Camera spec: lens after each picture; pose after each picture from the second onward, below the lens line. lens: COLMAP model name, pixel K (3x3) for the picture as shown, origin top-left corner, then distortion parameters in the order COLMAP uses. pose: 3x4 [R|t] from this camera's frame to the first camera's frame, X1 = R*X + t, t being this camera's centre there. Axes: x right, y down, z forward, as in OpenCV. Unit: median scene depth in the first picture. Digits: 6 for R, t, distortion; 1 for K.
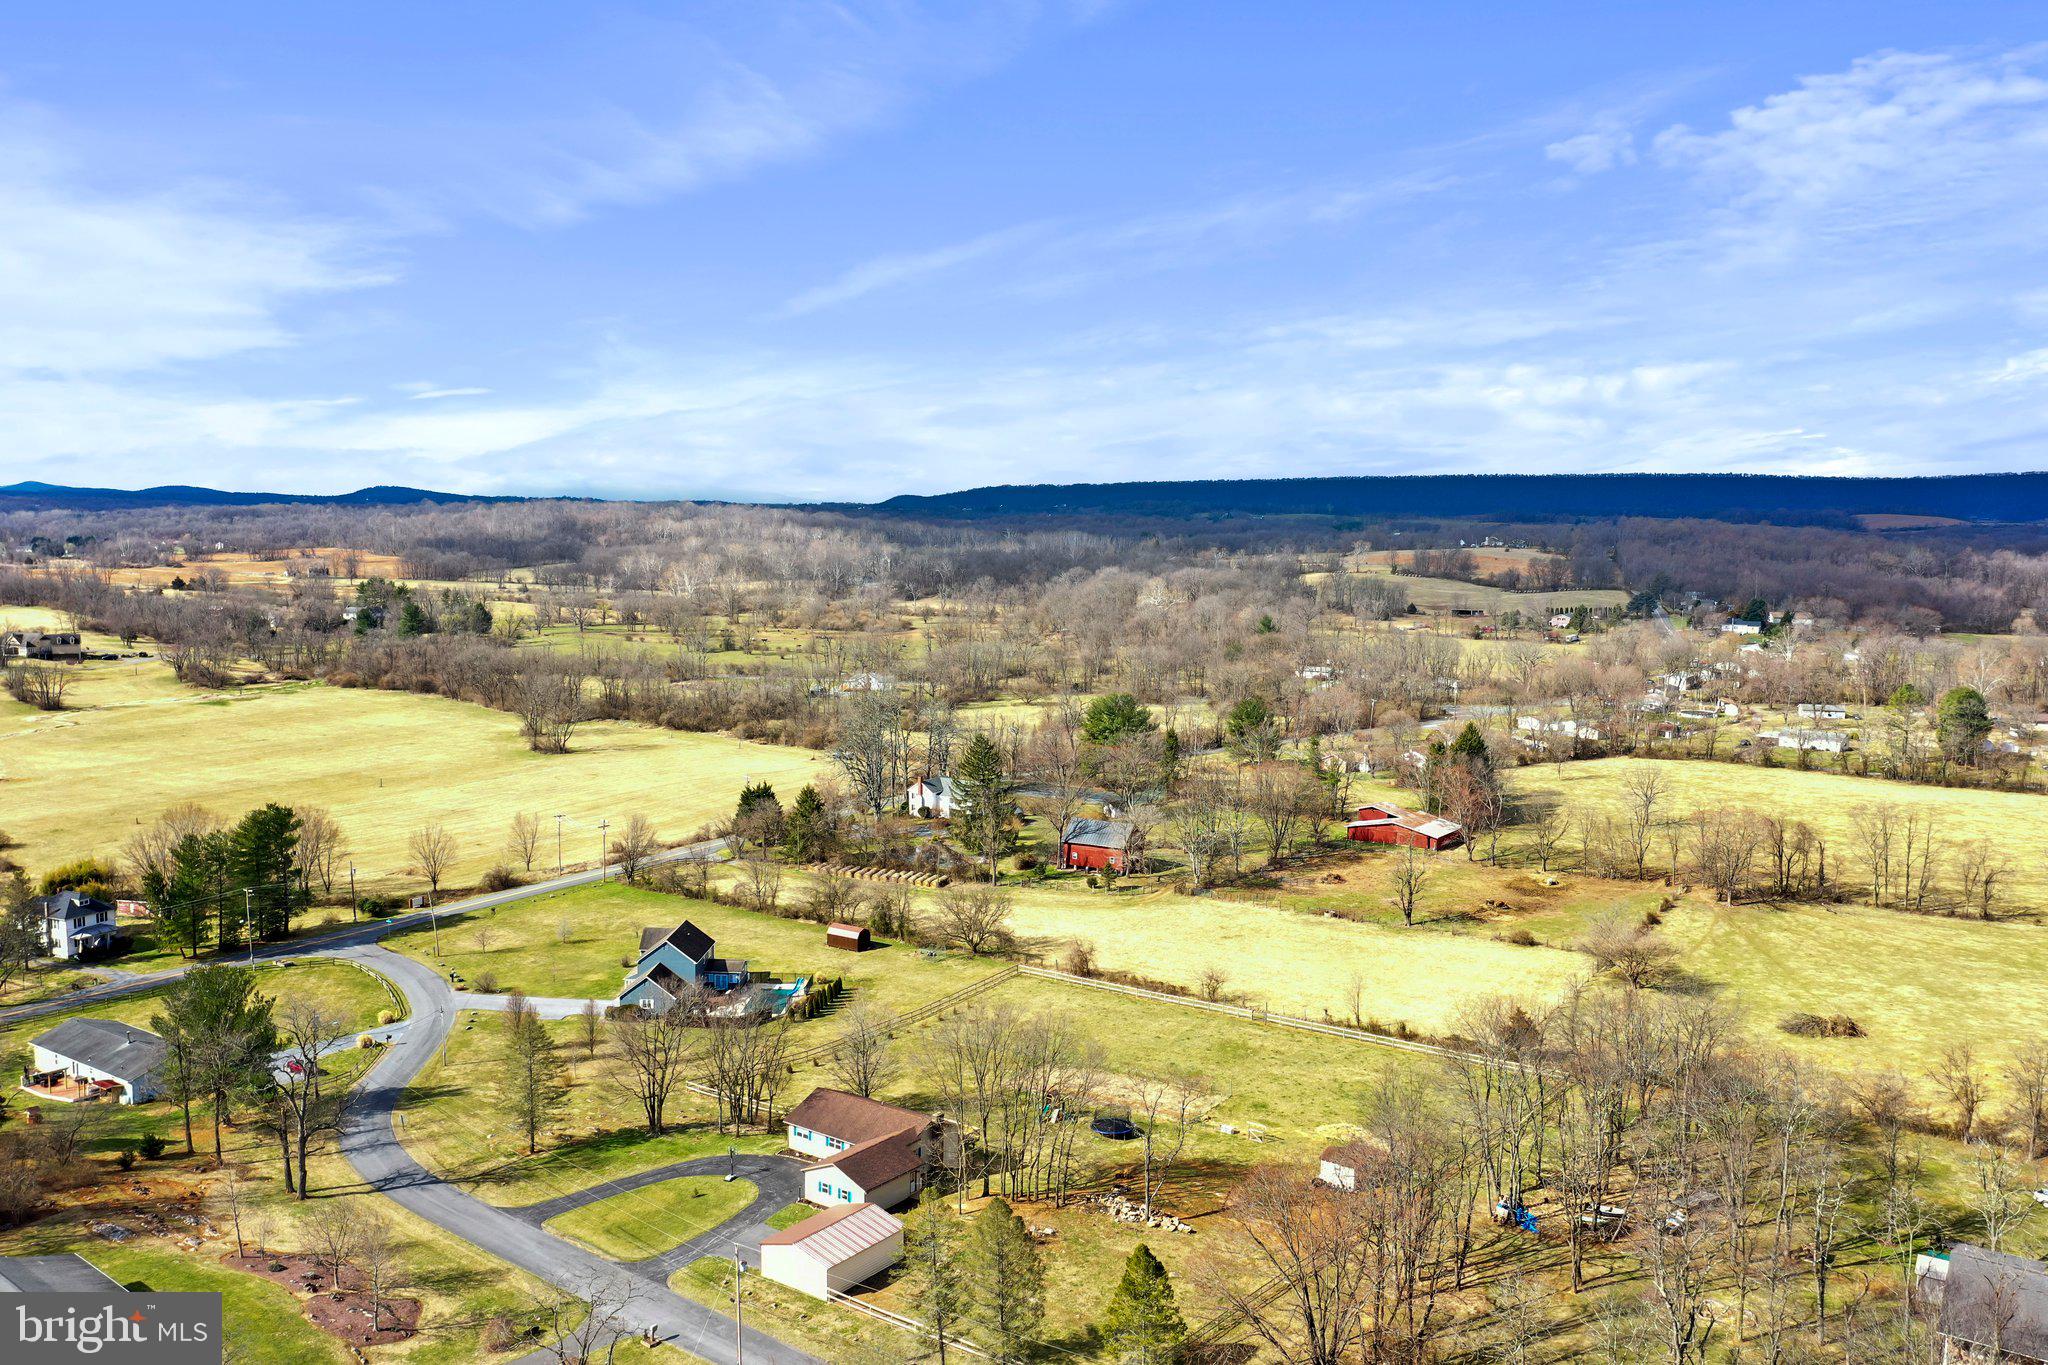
lens RADIAL K [[1633.4, 0, 1024.0], [0, 1633.4, 682.5], [0, 0, 1]] dist [0.007962, 0.005761]
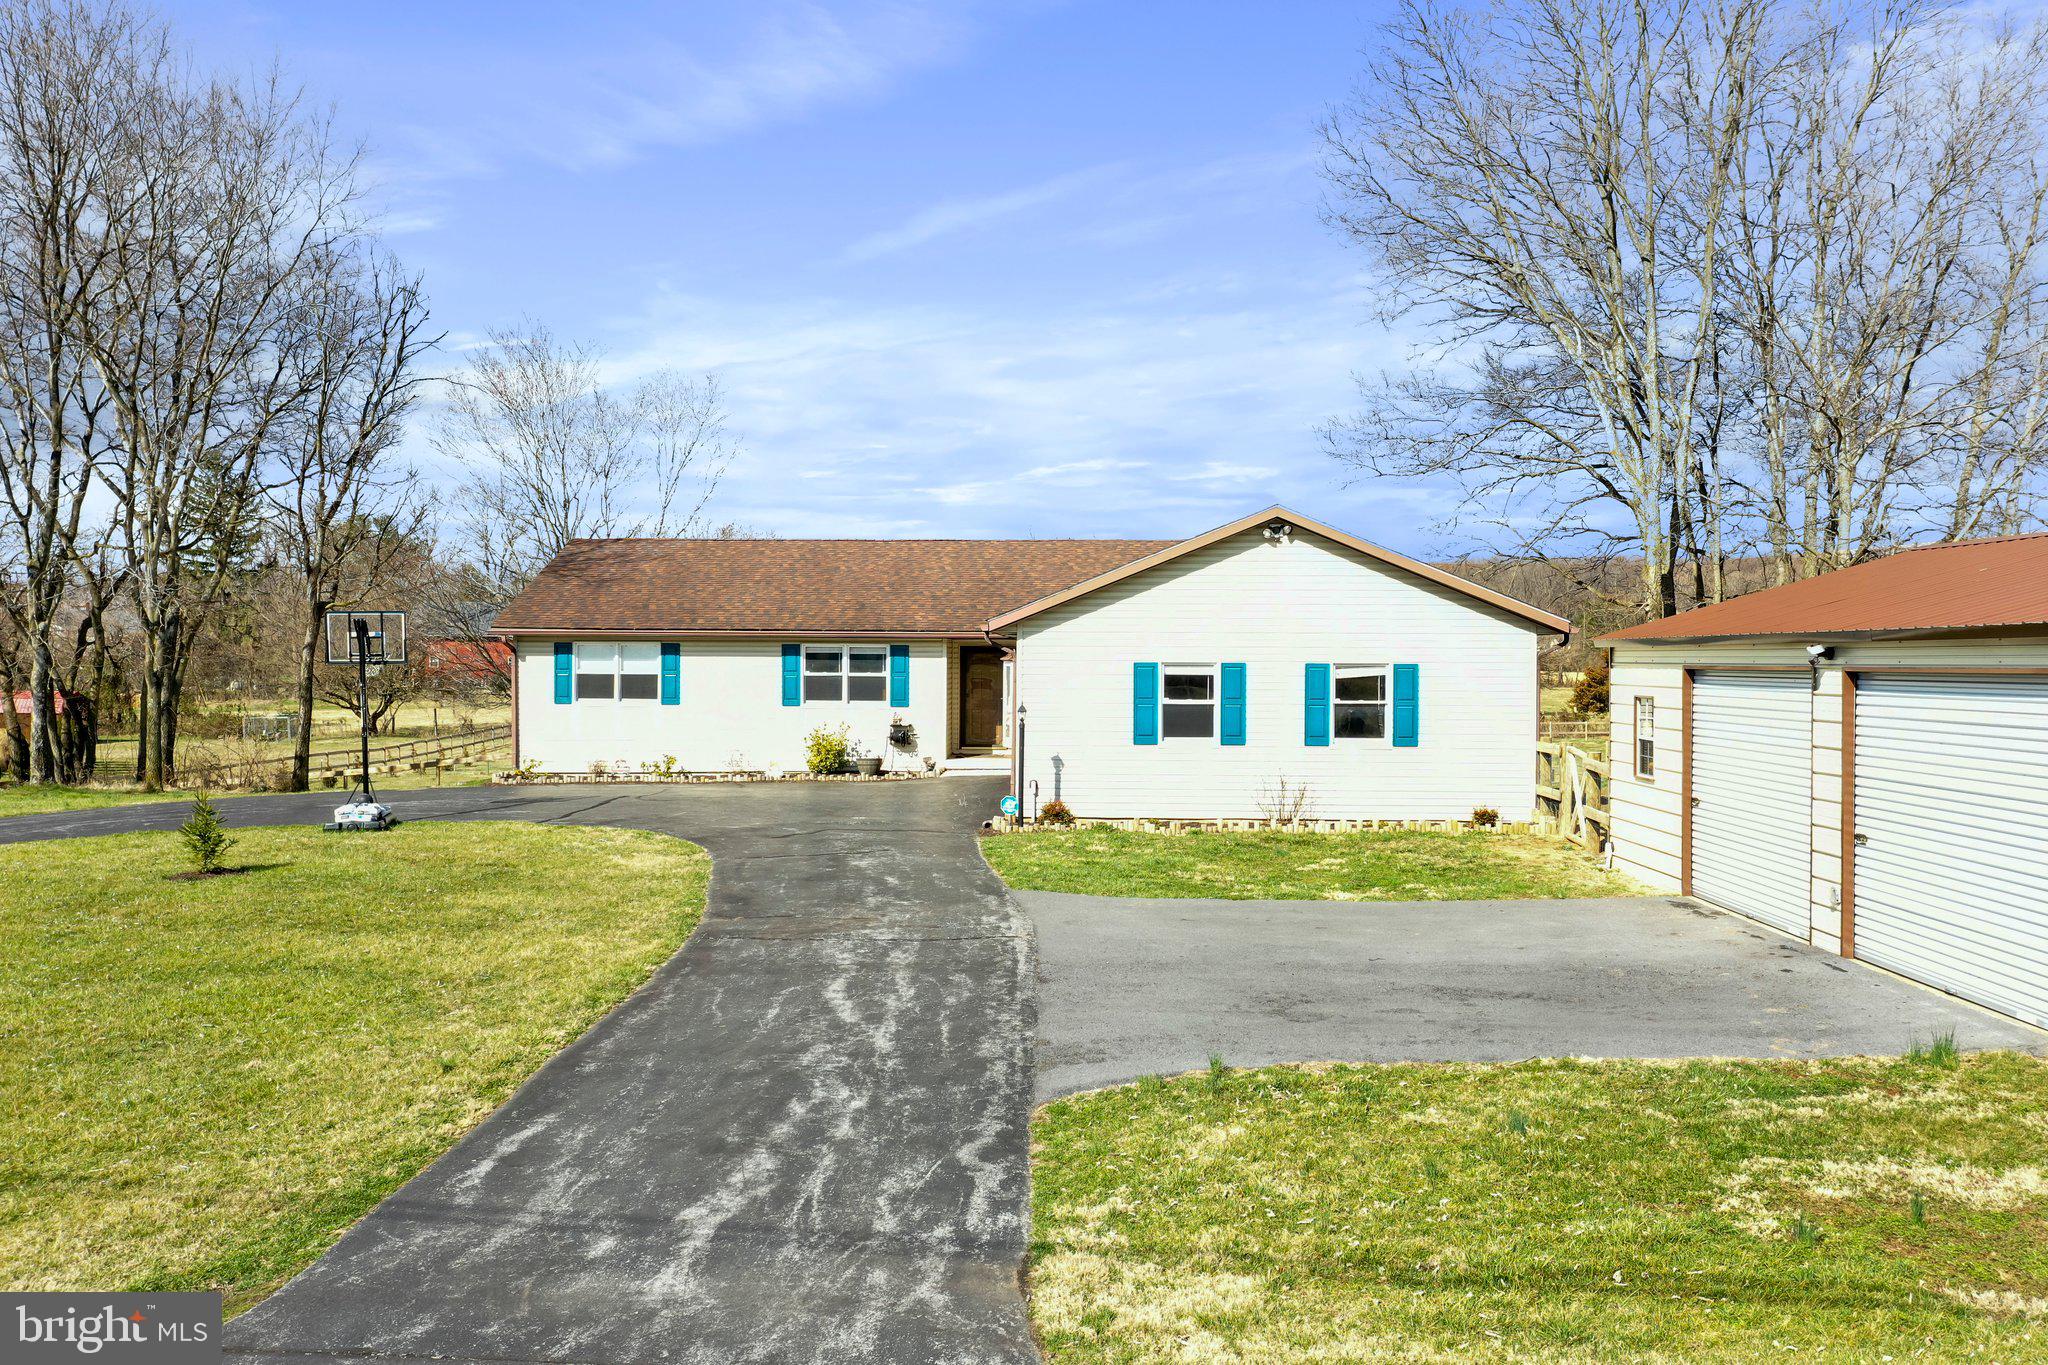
lens RADIAL K [[1657.2, 0, 1031.9], [0, 1657.2, 691.1], [0, 0, 1]] dist [0.005556, -0.002184]
pose [[0.827501, -0.017617, 0.561187, -0.166397], [0.062564, 0.996176, -0.060982, 0.238378], [-0.557967, 0.085573, 0.825439, 0.662714]]
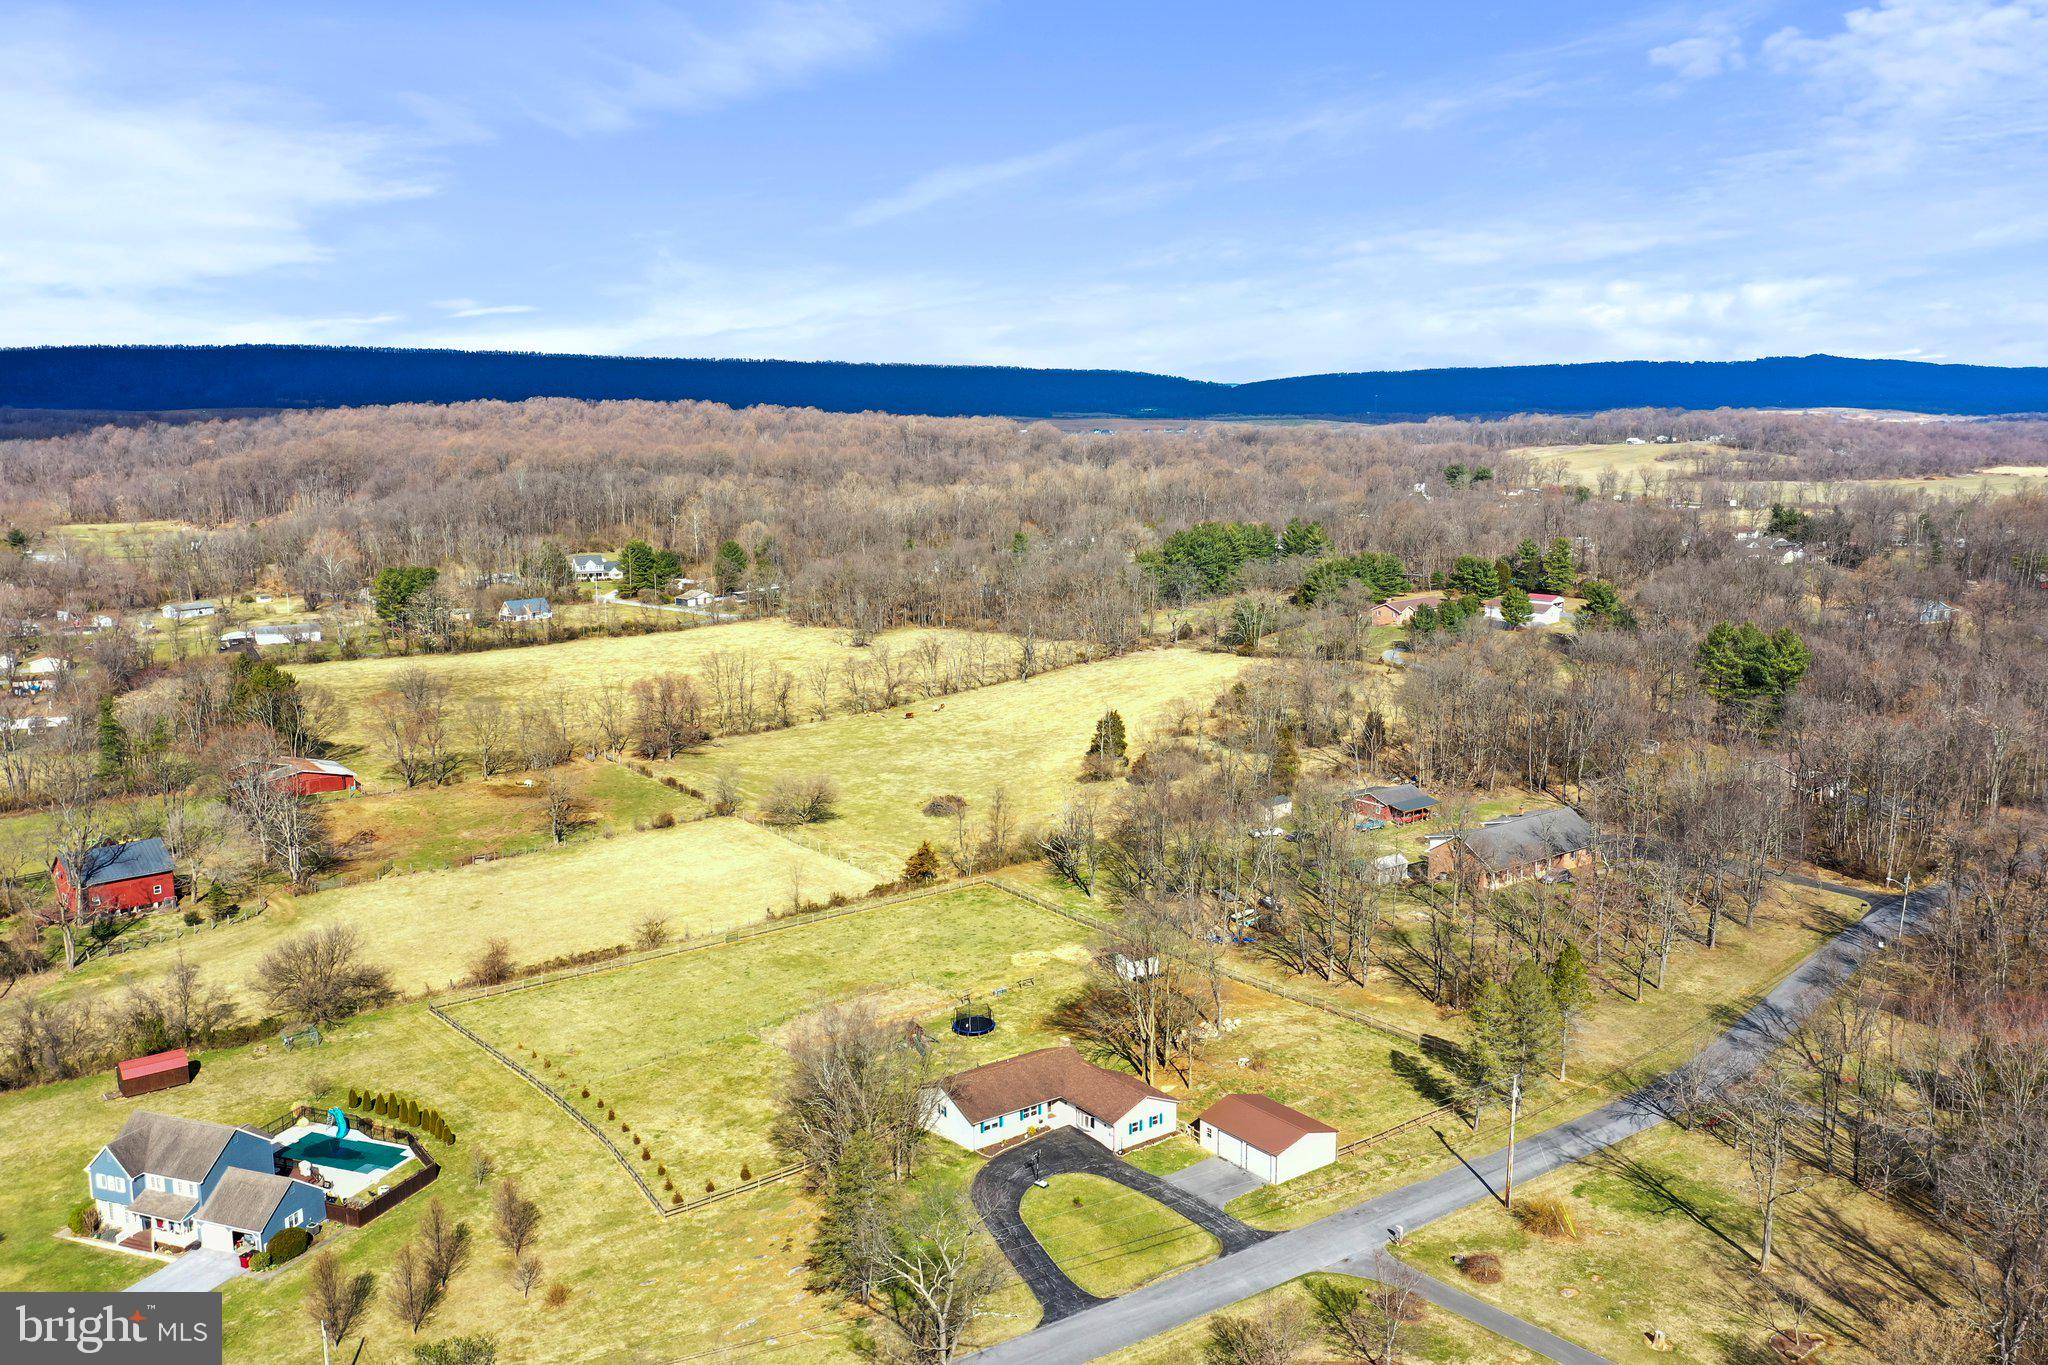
lens RADIAL K [[1635.3, 0, 1052.3], [0, 1635.3, 635.6], [0, 0, 1]] dist [0.001041, -0.006116]
pose [[0.278942, -0.141443, 0.949834, -0.774888], [0.100816, 0.987941, 0.117511, -0.078167], [-0.955001, 0.062979, 0.289838, 0.559984]]
